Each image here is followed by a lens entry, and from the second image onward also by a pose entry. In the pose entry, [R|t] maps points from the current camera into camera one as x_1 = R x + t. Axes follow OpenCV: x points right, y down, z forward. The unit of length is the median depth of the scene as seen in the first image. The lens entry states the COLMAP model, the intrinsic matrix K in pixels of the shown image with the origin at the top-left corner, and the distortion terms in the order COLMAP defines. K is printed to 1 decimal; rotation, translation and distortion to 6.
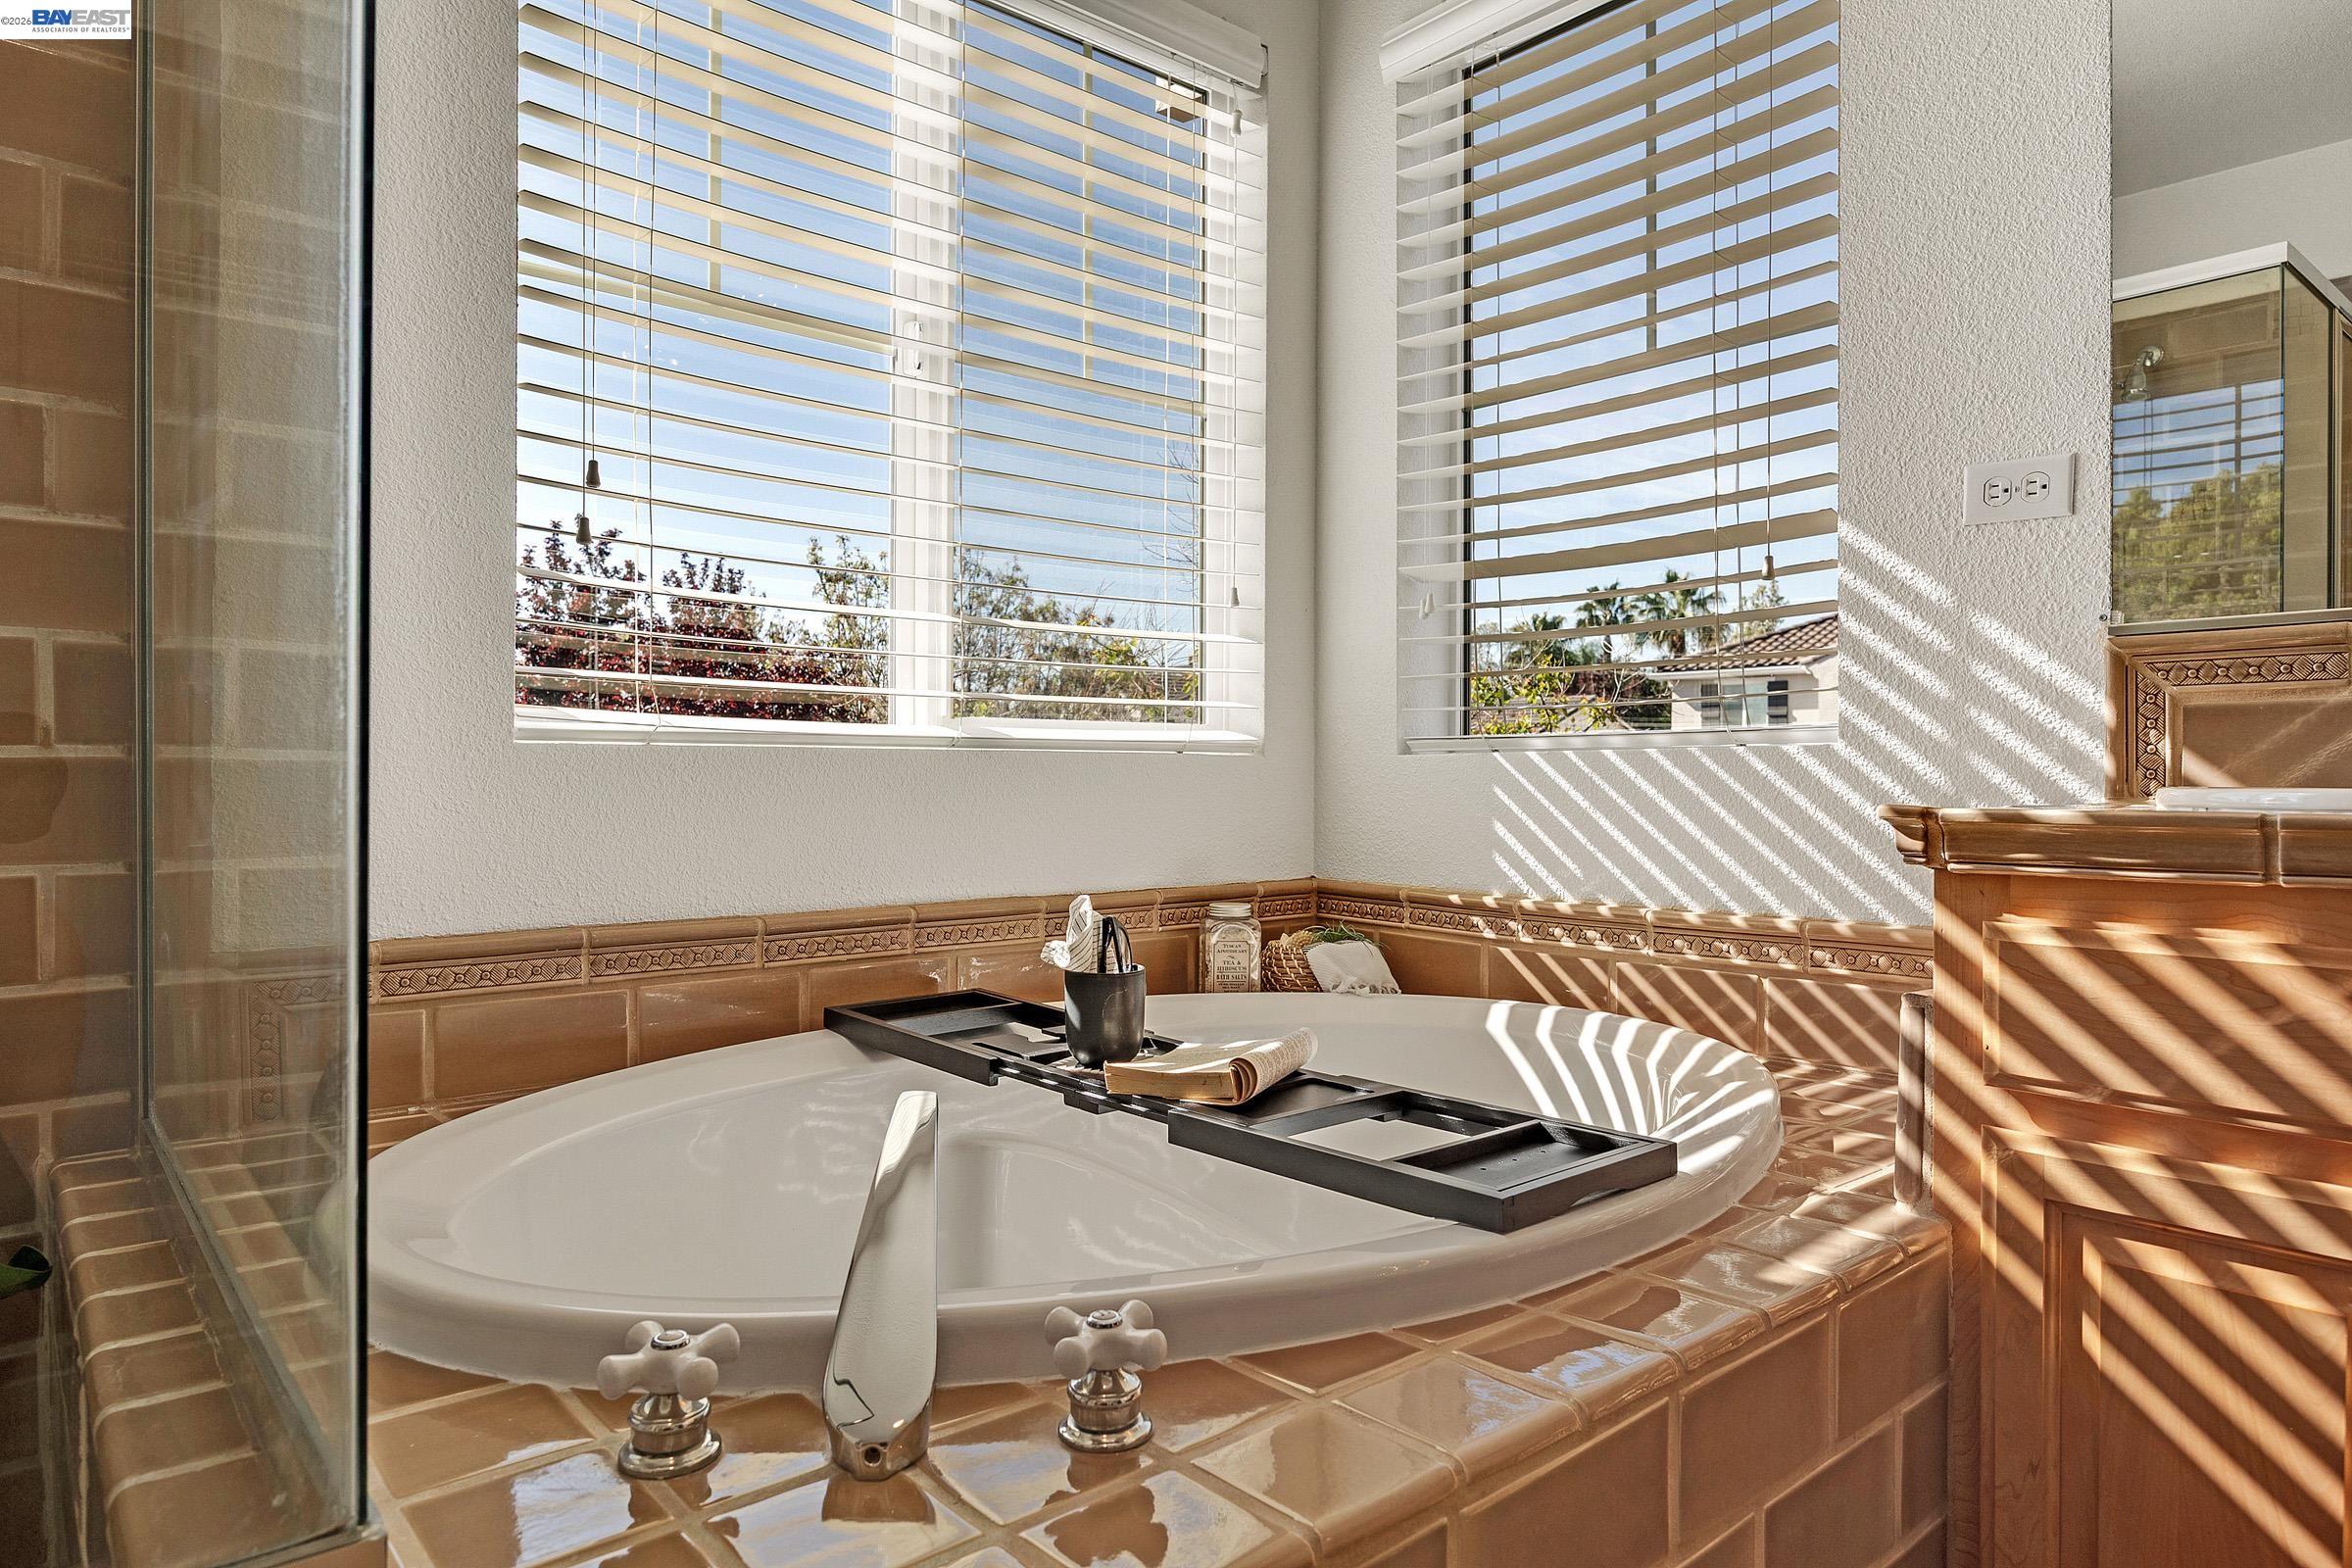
lens RADIAL K [[1427.7, 0, 1181.2], [0, 1427.7, 783.0], [0, 0, 1]] dist [0.000778, 0.000041]
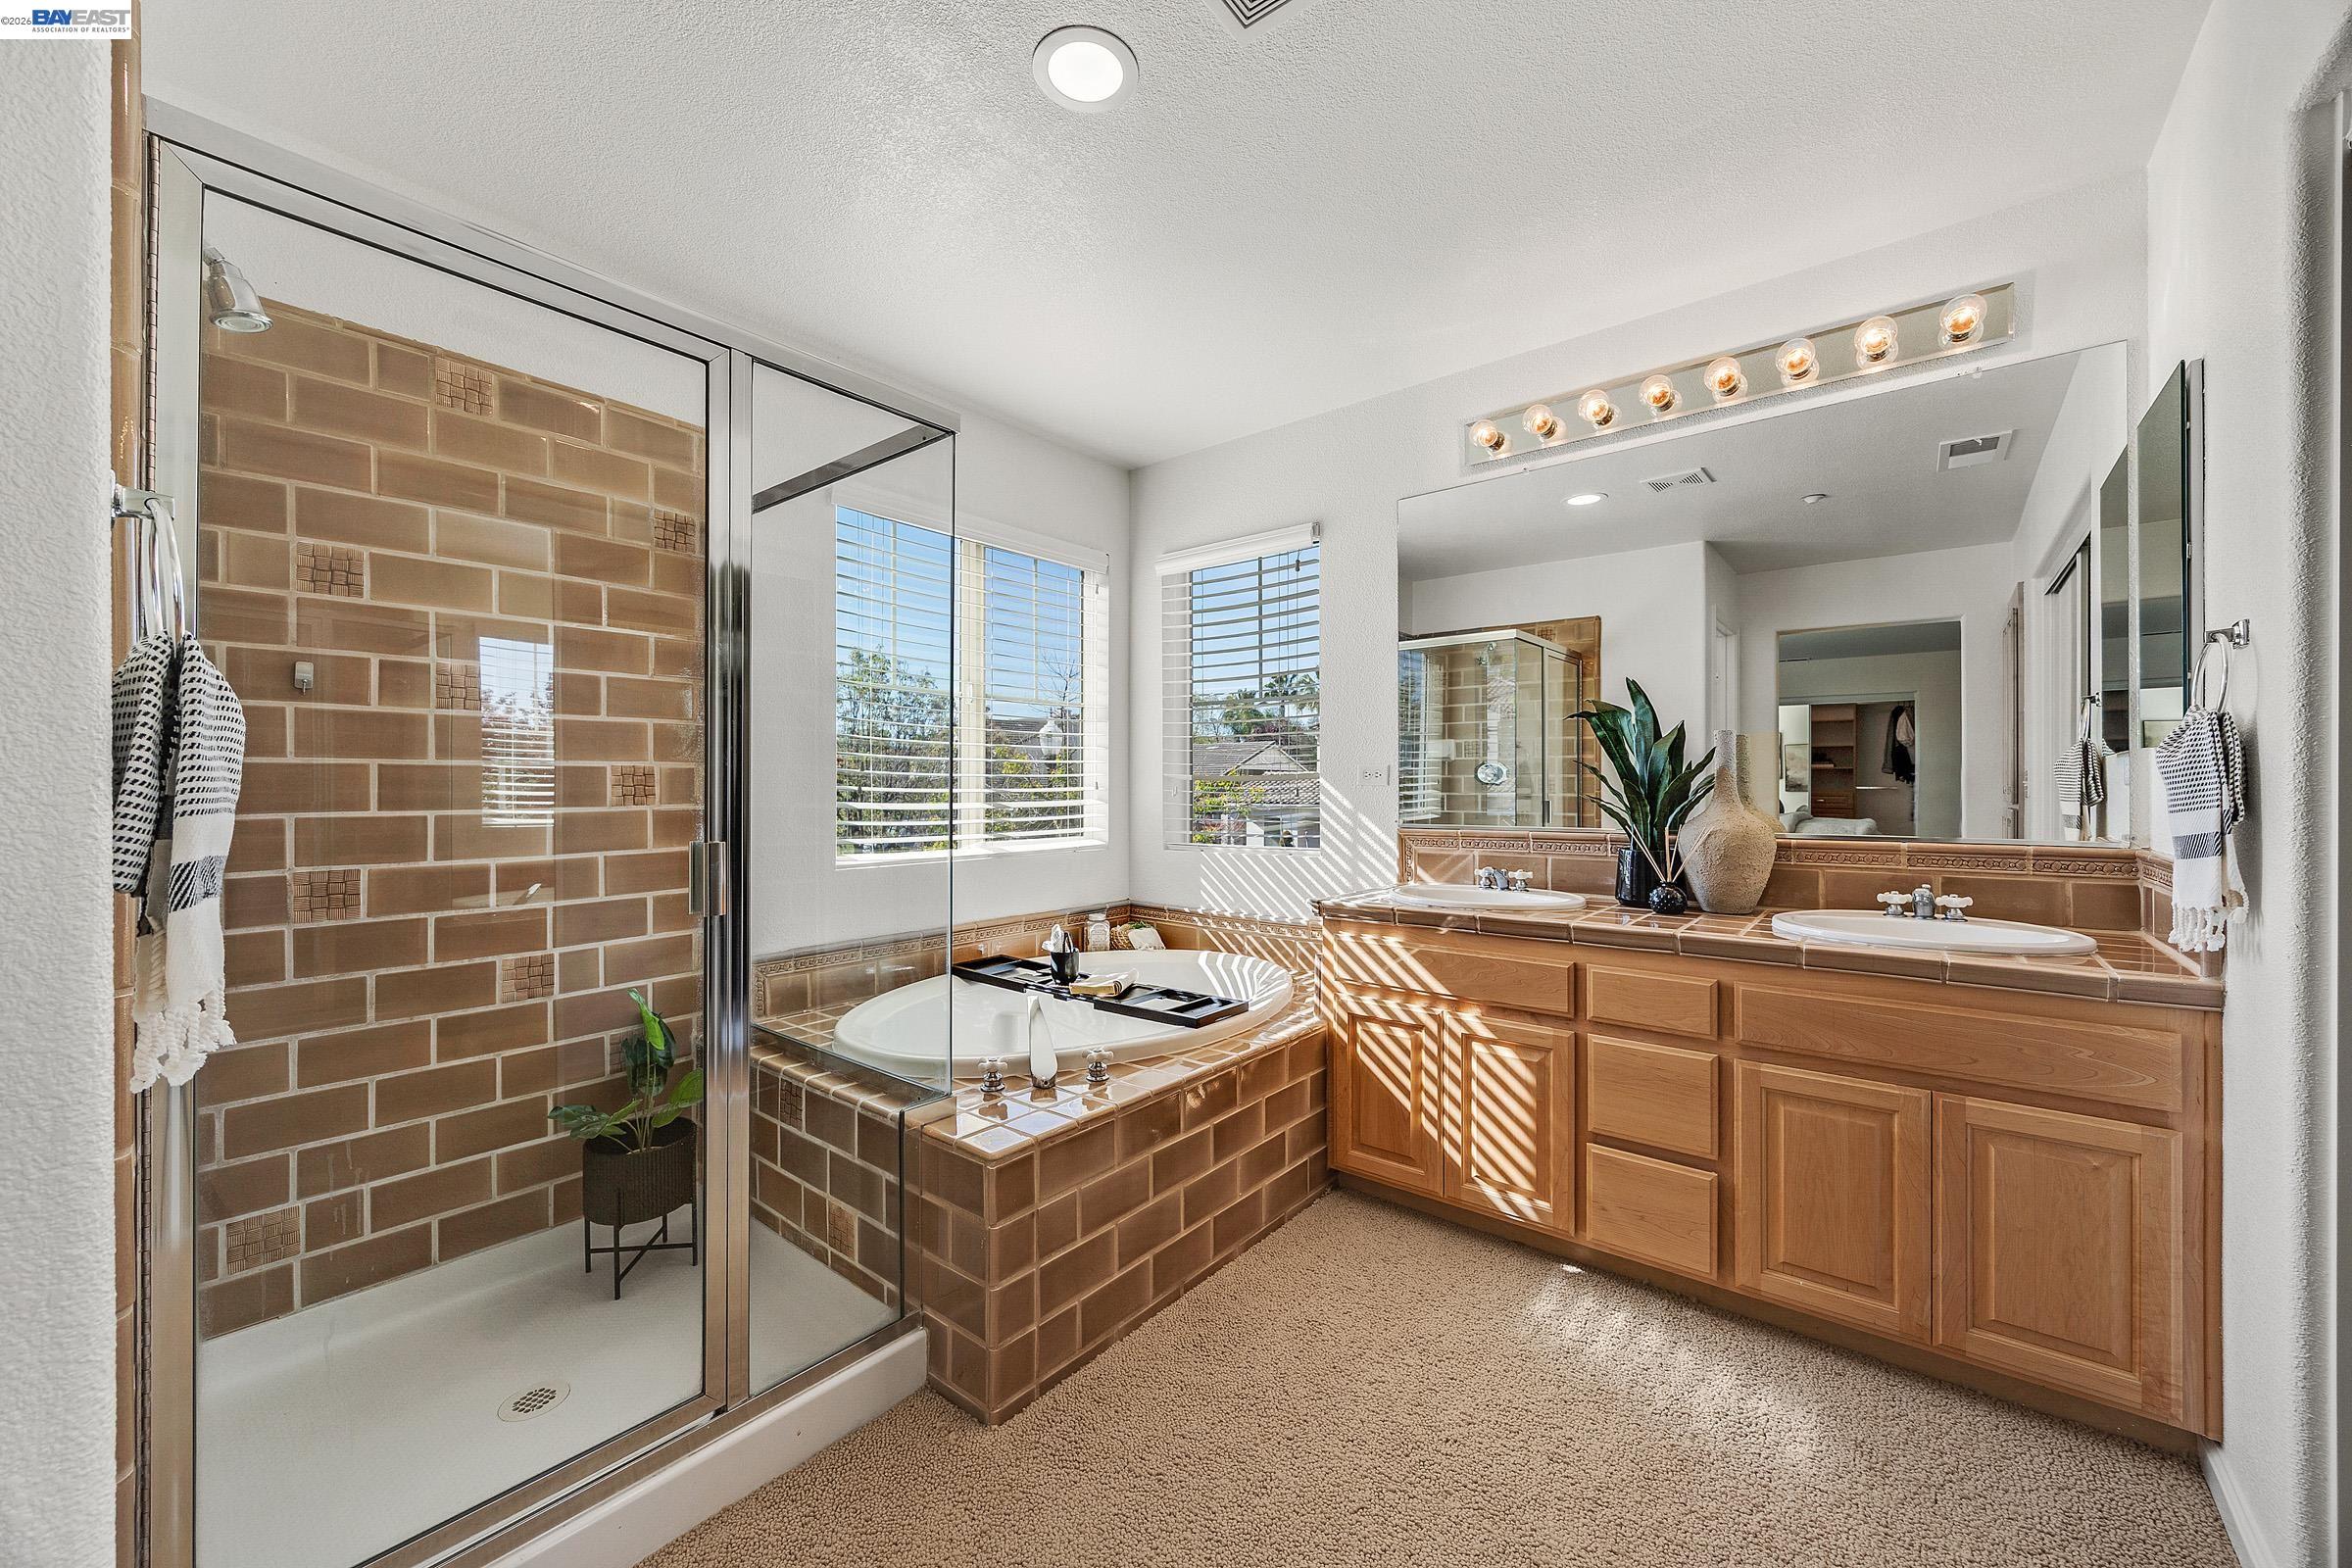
lens RADIAL K [[902.9, 0, 1179.9], [0, 902.9, 781.5], [0, 0, 1]] dist [0.000225, -0.000668]
pose [[0.984640, -0.002676, 0.174575, -0.146885], [0.004314, 0.999950, -0.009004, -0.198769], [-0.174542, 0.009619, 0.984603, -0.858559]]
